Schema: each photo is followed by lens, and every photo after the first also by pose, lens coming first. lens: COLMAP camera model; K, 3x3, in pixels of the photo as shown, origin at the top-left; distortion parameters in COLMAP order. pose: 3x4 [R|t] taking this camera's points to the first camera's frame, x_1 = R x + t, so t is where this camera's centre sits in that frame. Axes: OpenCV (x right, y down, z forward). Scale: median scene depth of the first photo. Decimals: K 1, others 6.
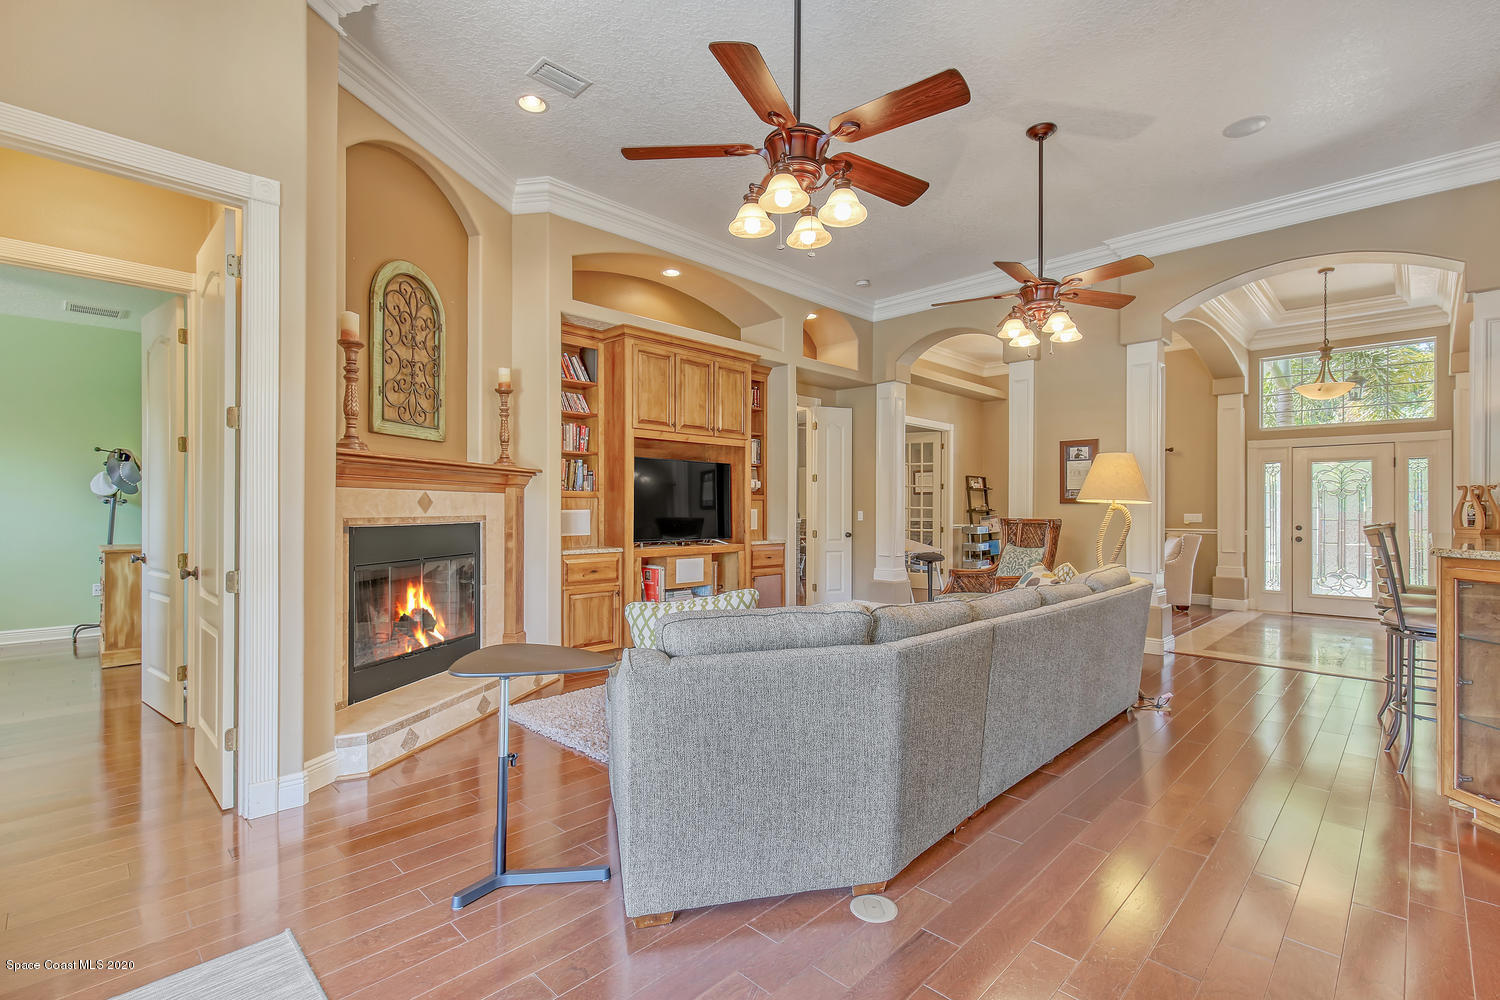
lens RADIAL K [[685.2, 0, 744.7], [0, 685.2, 508.0], [0, 0, 1]] dist [-0.001957, -0.000175]
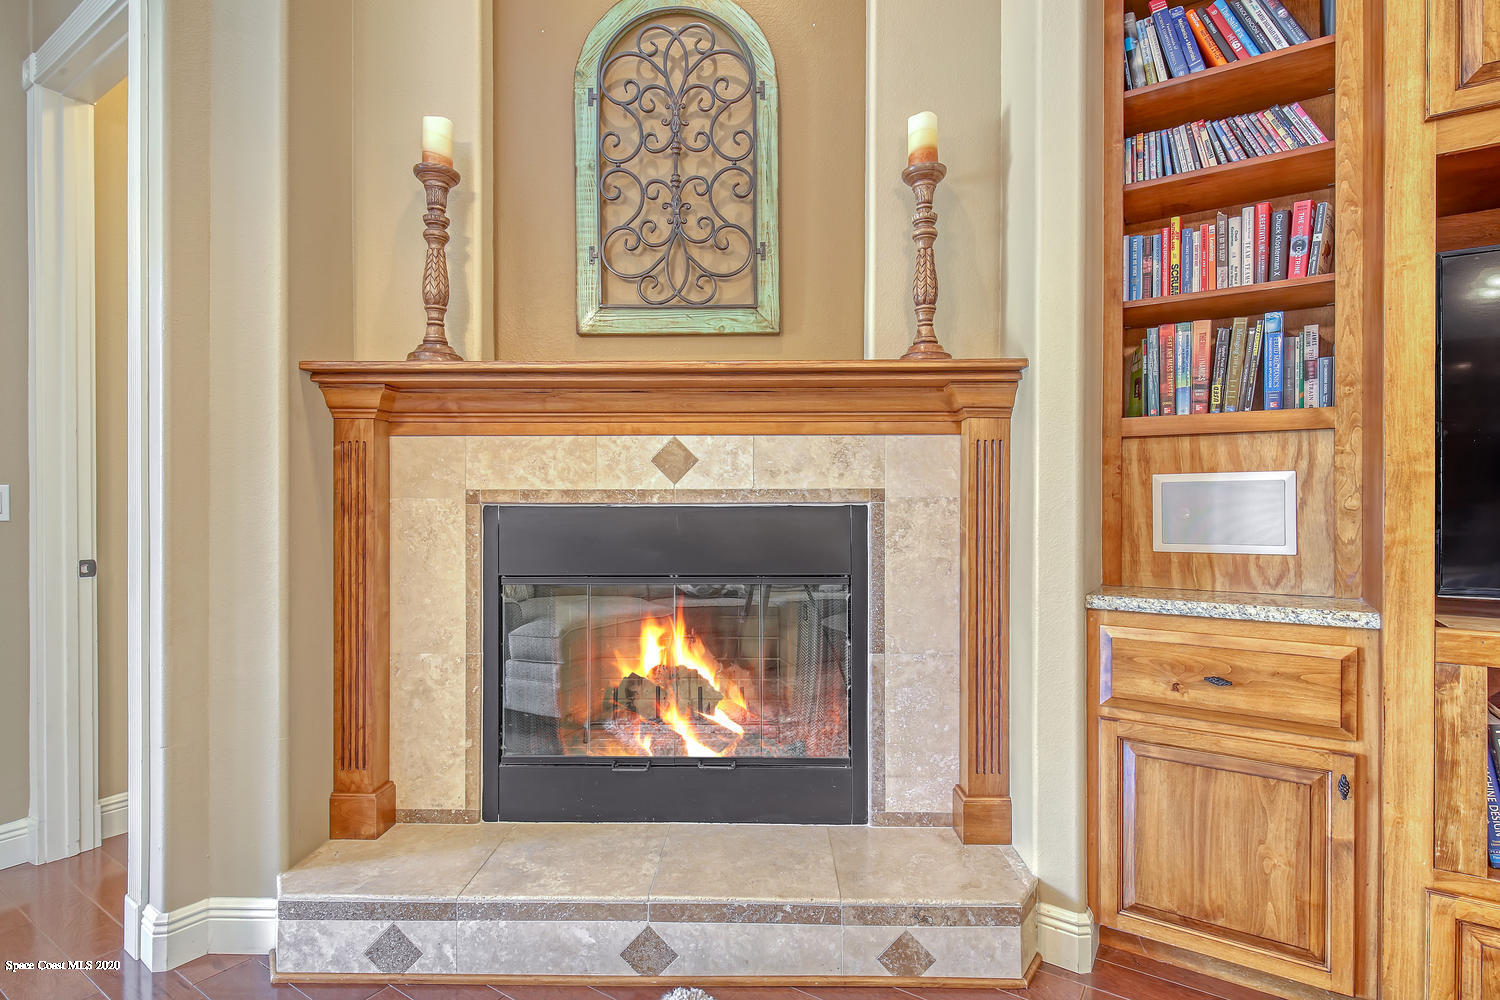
lens RADIAL K [[724.9, 0, 751.0], [0, 724.9, 509.4], [0, 0, 1]] dist [0.000186, -0.000334]
pose [[0.207036, 0.006279, -0.978313, 0.046180], [0.000674, 0.999978, 0.006560, 0.023421], [0.978333, -0.002018, 0.207028, 0.948530]]
